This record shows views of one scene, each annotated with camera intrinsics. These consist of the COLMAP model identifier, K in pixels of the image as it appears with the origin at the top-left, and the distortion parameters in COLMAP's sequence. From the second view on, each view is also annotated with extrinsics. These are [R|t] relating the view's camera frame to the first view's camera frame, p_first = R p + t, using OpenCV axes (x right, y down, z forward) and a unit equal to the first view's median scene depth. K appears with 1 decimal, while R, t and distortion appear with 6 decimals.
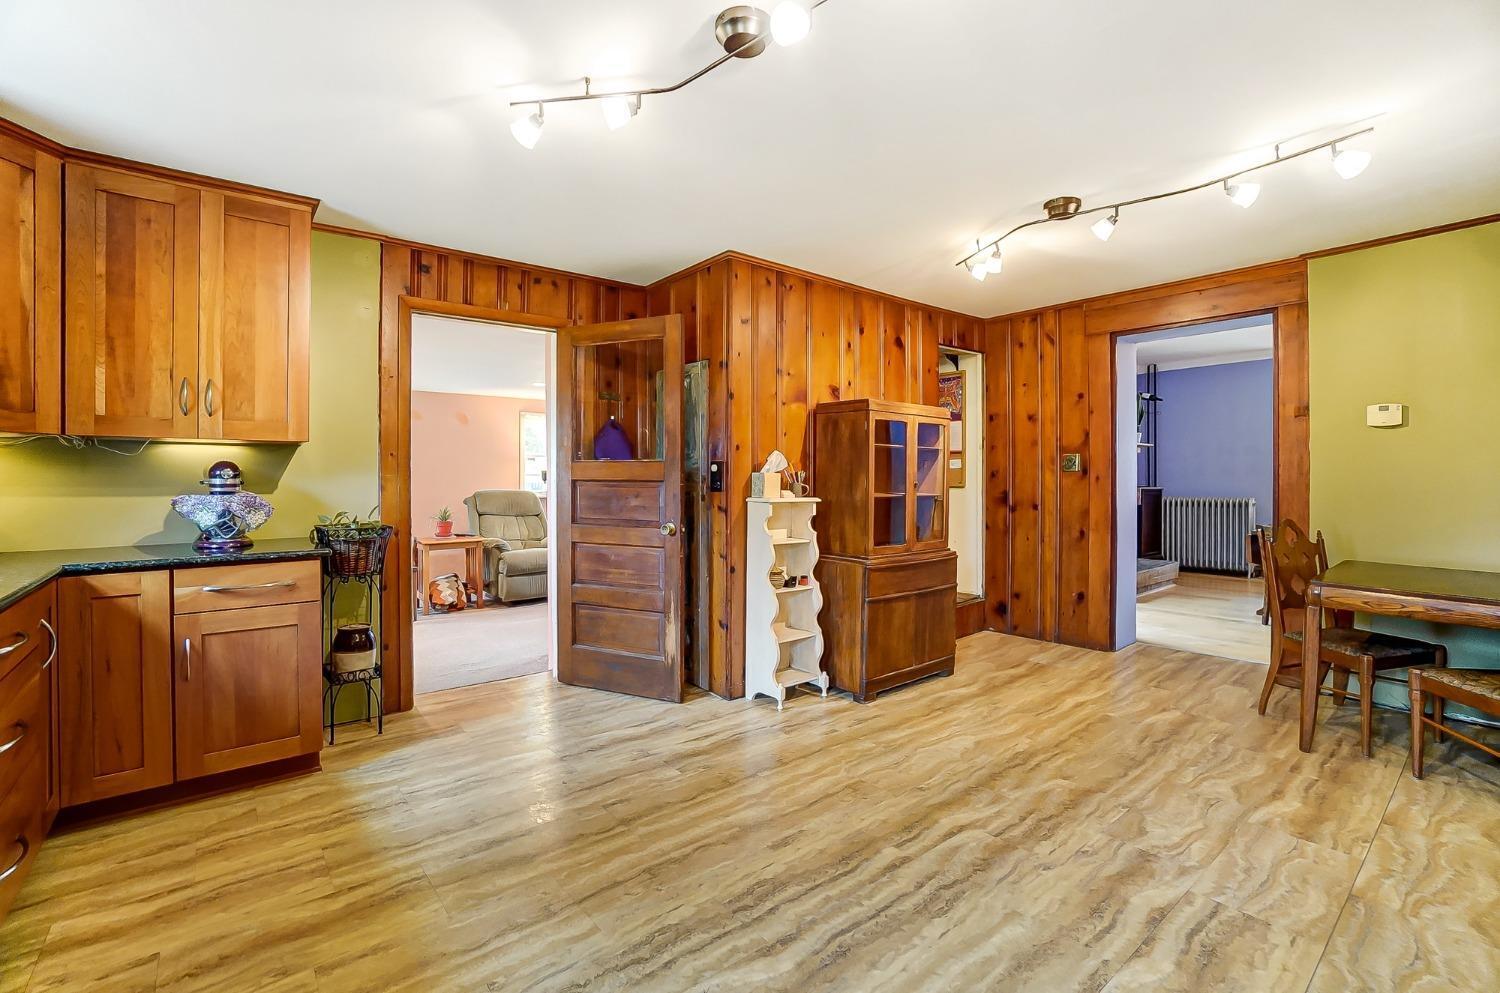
lens RADIAL K [[671.0, 0, 746.3], [0, 671.0, 497.9], [0, 0, 1]] dist [-0.066016, 0.030597]
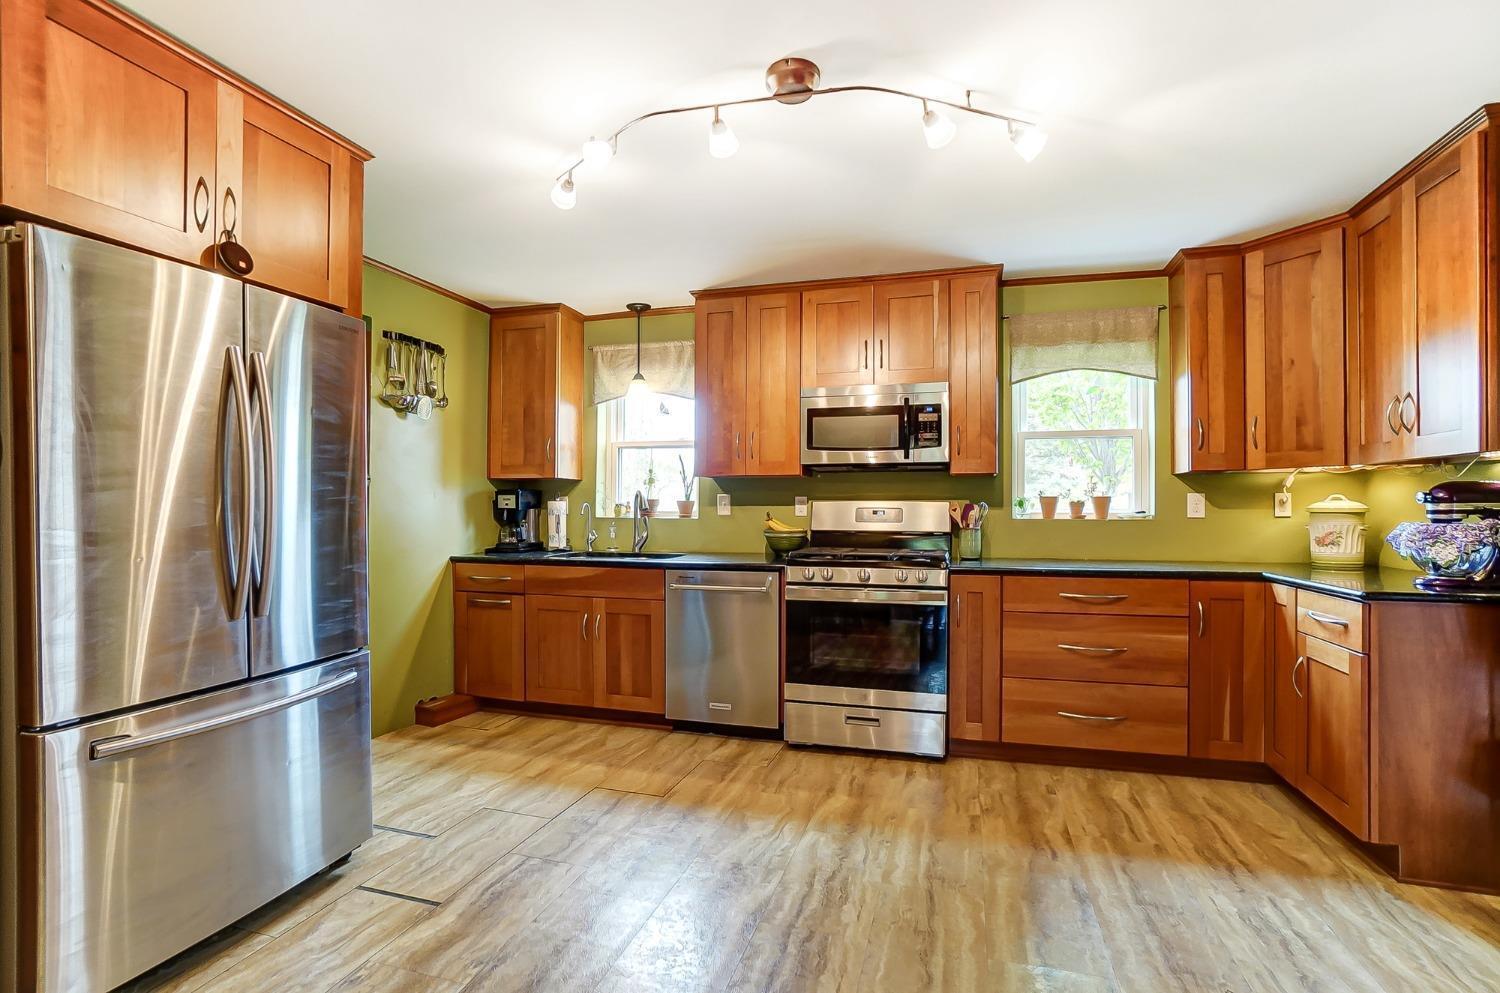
lens RADIAL K [[742.5, 0, 720.0], [0, 742.5, 497.3], [0, 0, 1]] dist [-0.000977, -0.000181]
pose [[-0.849056, -0.008532, -0.528235, 0.539181], [-0.018827, 0.999723, 0.014115, -0.036185], [0.527968, 0.021929, -0.848981, 1.430476]]
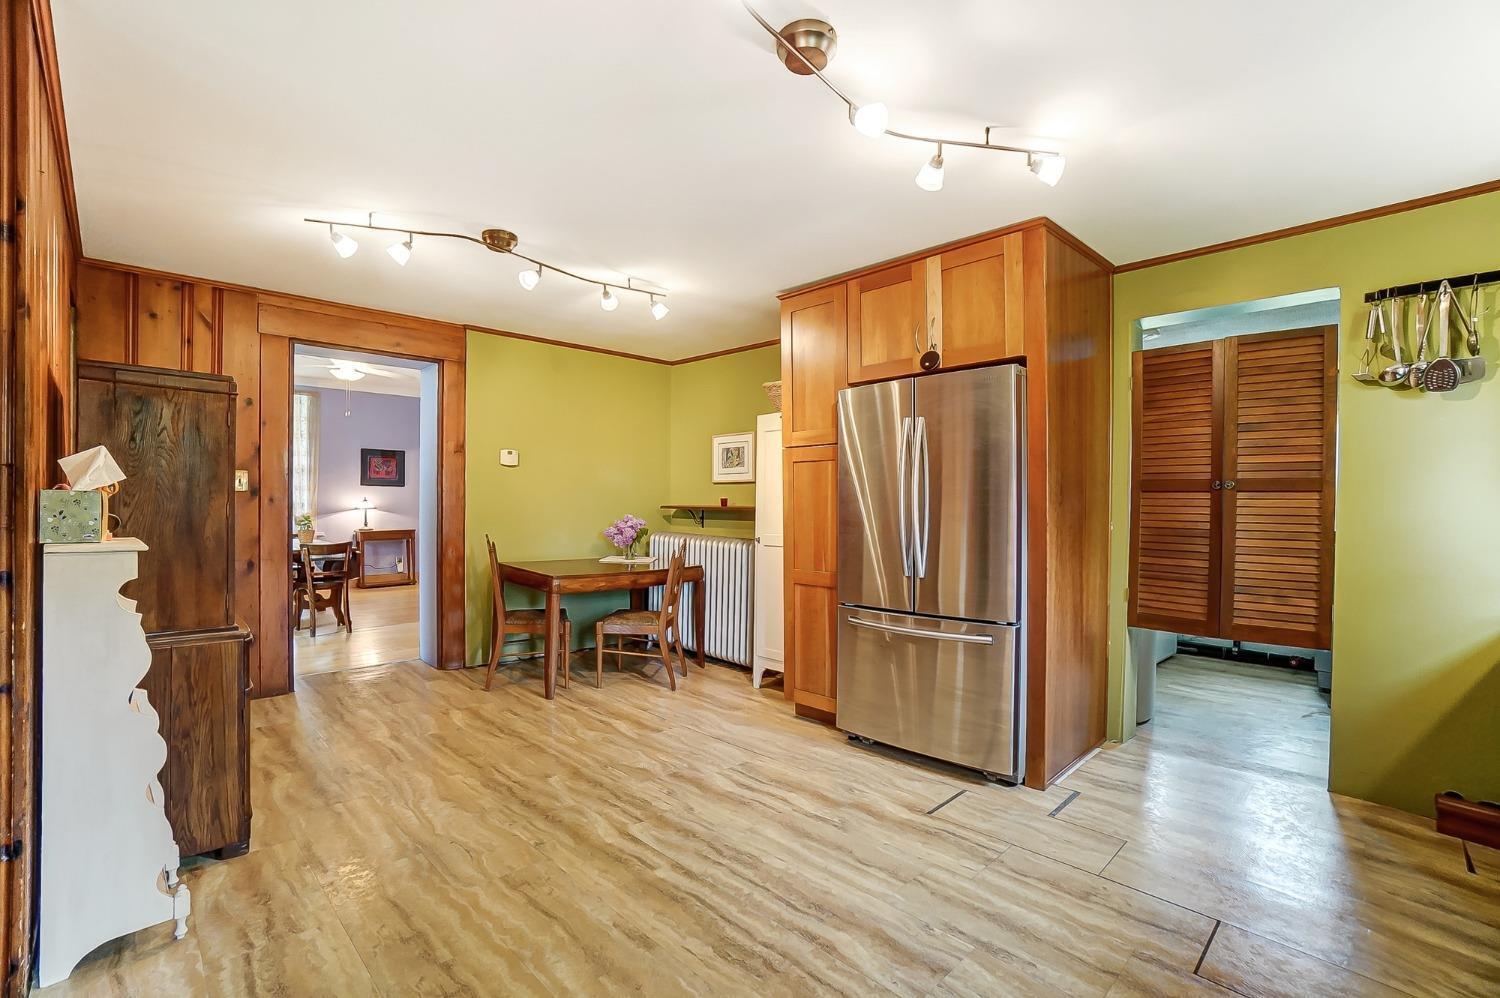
lens RADIAL K [[671.0, 0, 746.3], [0, 671.0, 500.4], [0, 0, 1]] dist [-0.066016, 0.030597]
pose [[-0.082028, 0.004919, 0.996618, -0.712952], [0.021463, 0.999765, -0.003168, -0.023260], [-0.996399, 0.021131, -0.082114, 0.842053]]
